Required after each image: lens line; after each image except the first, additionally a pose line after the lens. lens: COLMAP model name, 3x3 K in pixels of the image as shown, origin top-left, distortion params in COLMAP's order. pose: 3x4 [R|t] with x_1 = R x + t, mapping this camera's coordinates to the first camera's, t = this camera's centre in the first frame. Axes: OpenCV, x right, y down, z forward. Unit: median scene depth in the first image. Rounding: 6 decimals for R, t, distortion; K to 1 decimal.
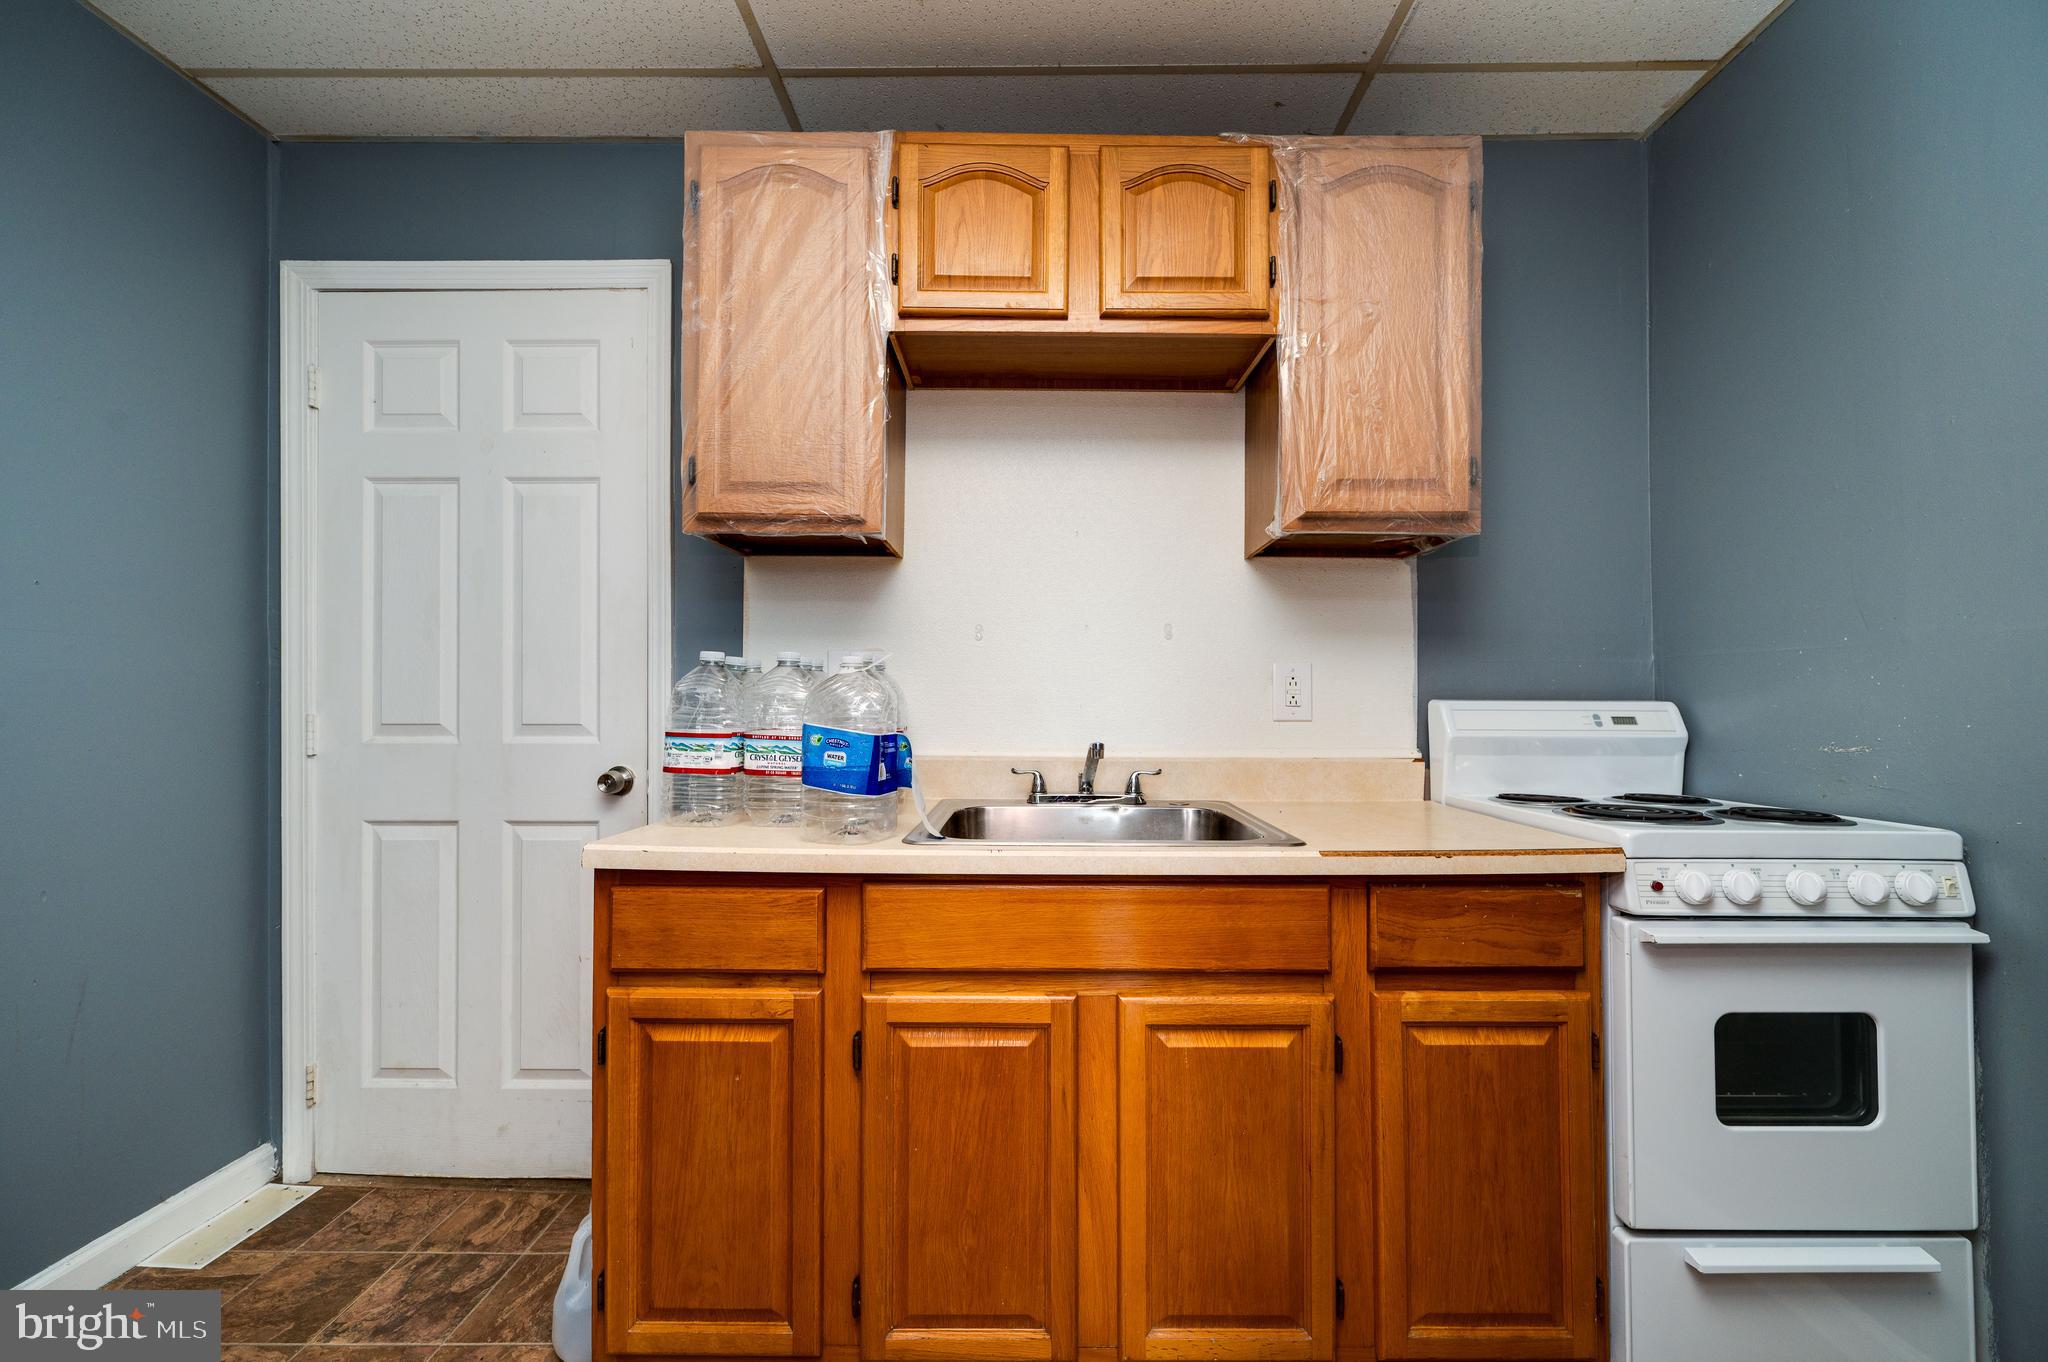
lens RADIAL K [[812.7, 0, 1026.0], [0, 812.7, 693.5], [0, 0, 1]] dist [-0.000170, -0.000033]
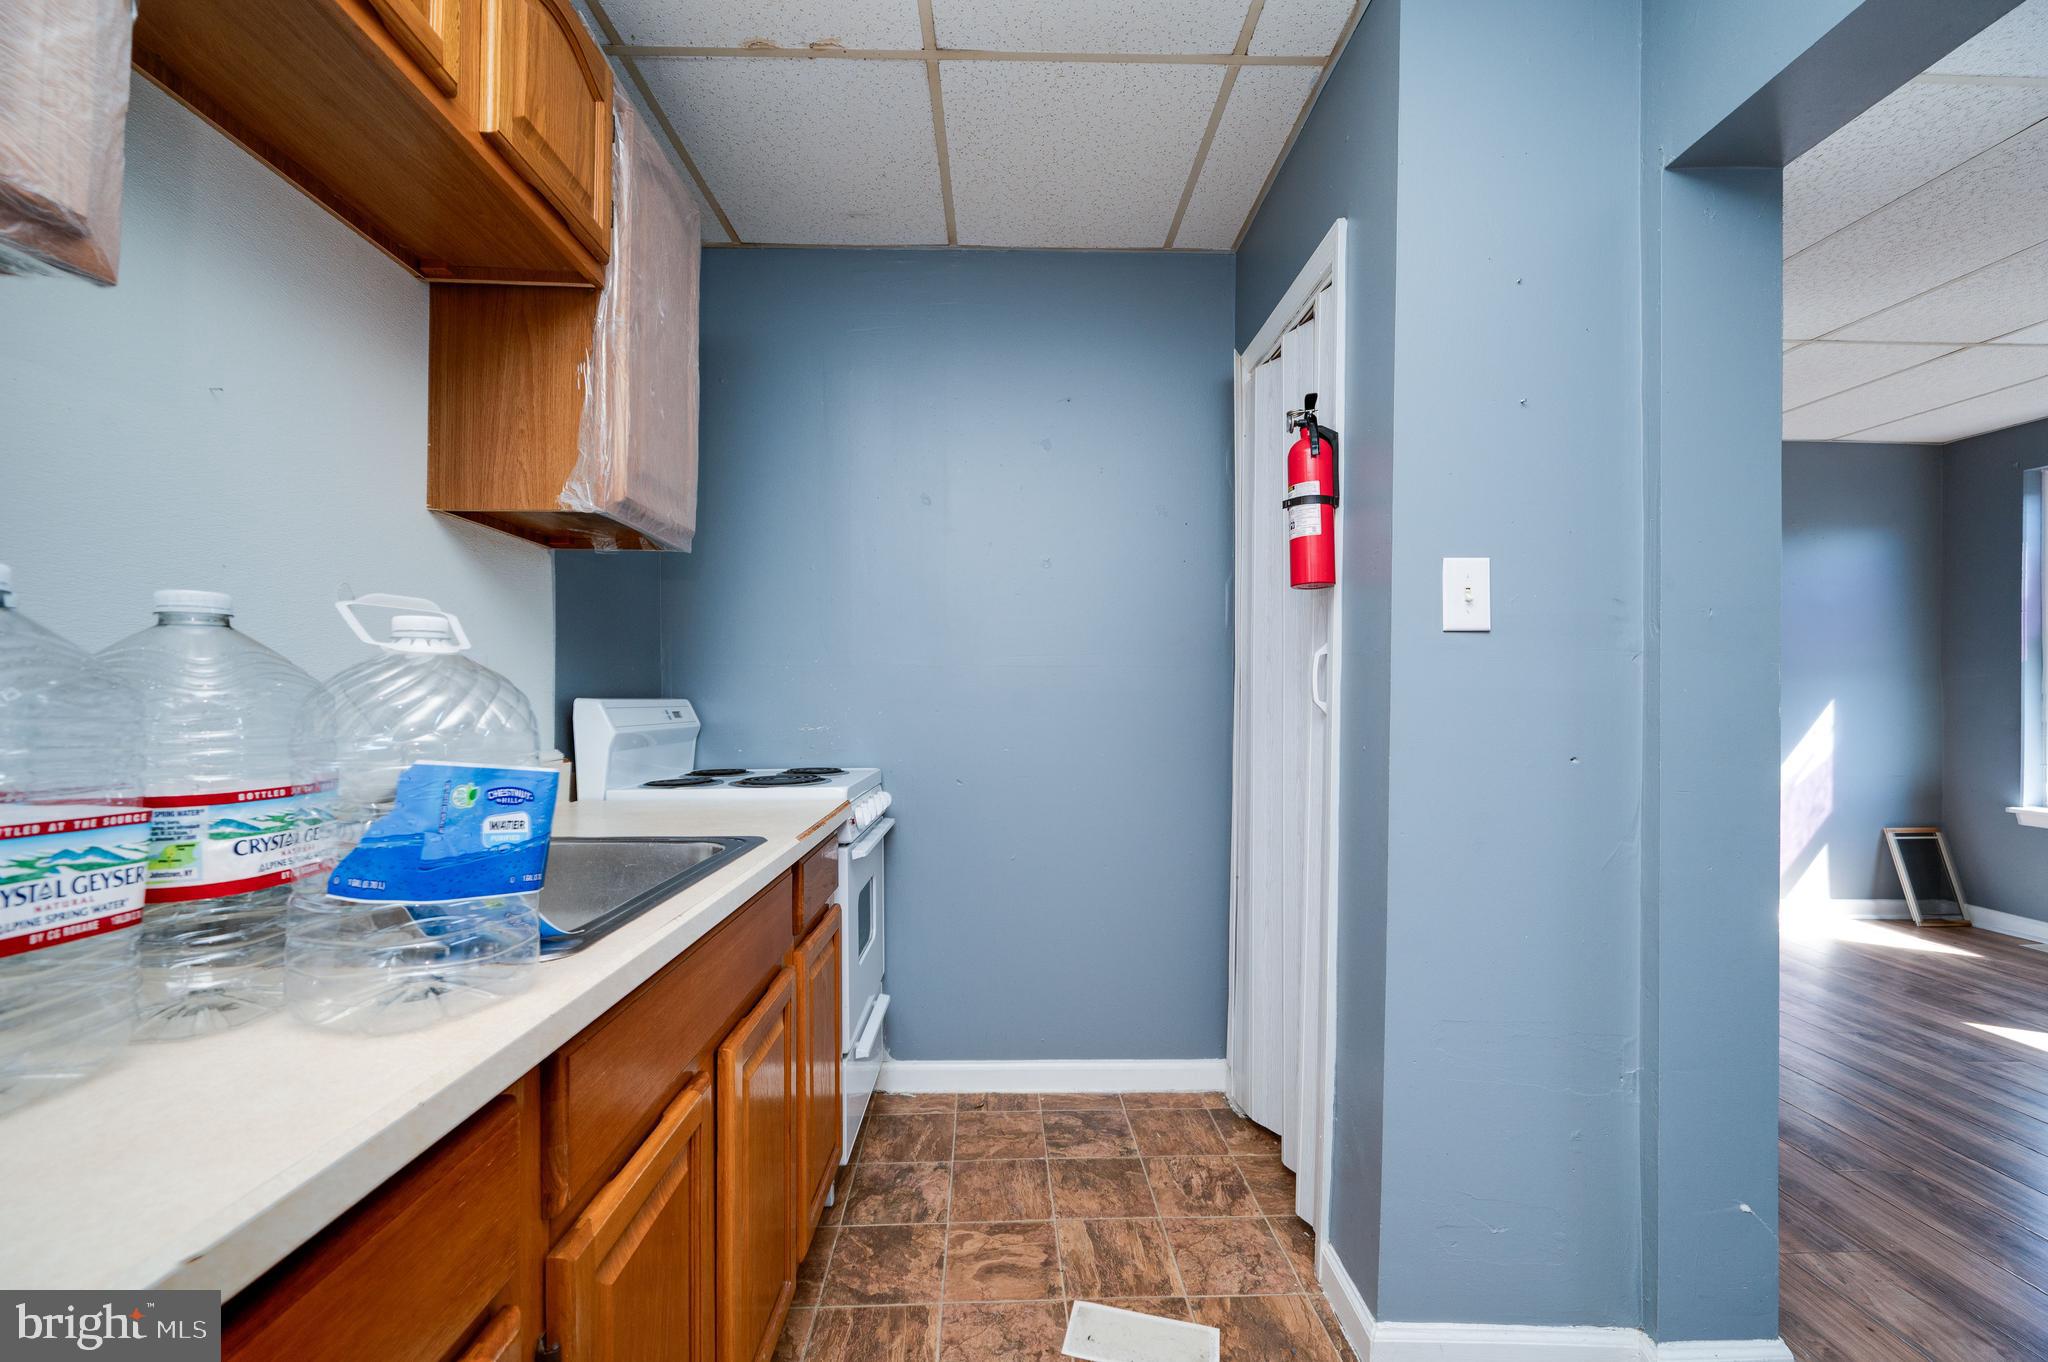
lens RADIAL K [[812.7, 0, 1026.0], [0, 812.7, 693.5], [0, 0, 1]] dist [-0.000170, -0.000033]
pose [[-0.036163, 0.003544, 0.999340, -0.647340], [-0.011889, 0.999921, -0.003976, -0.002077], [-0.999275, -0.012024, -0.036118, 0.625714]]
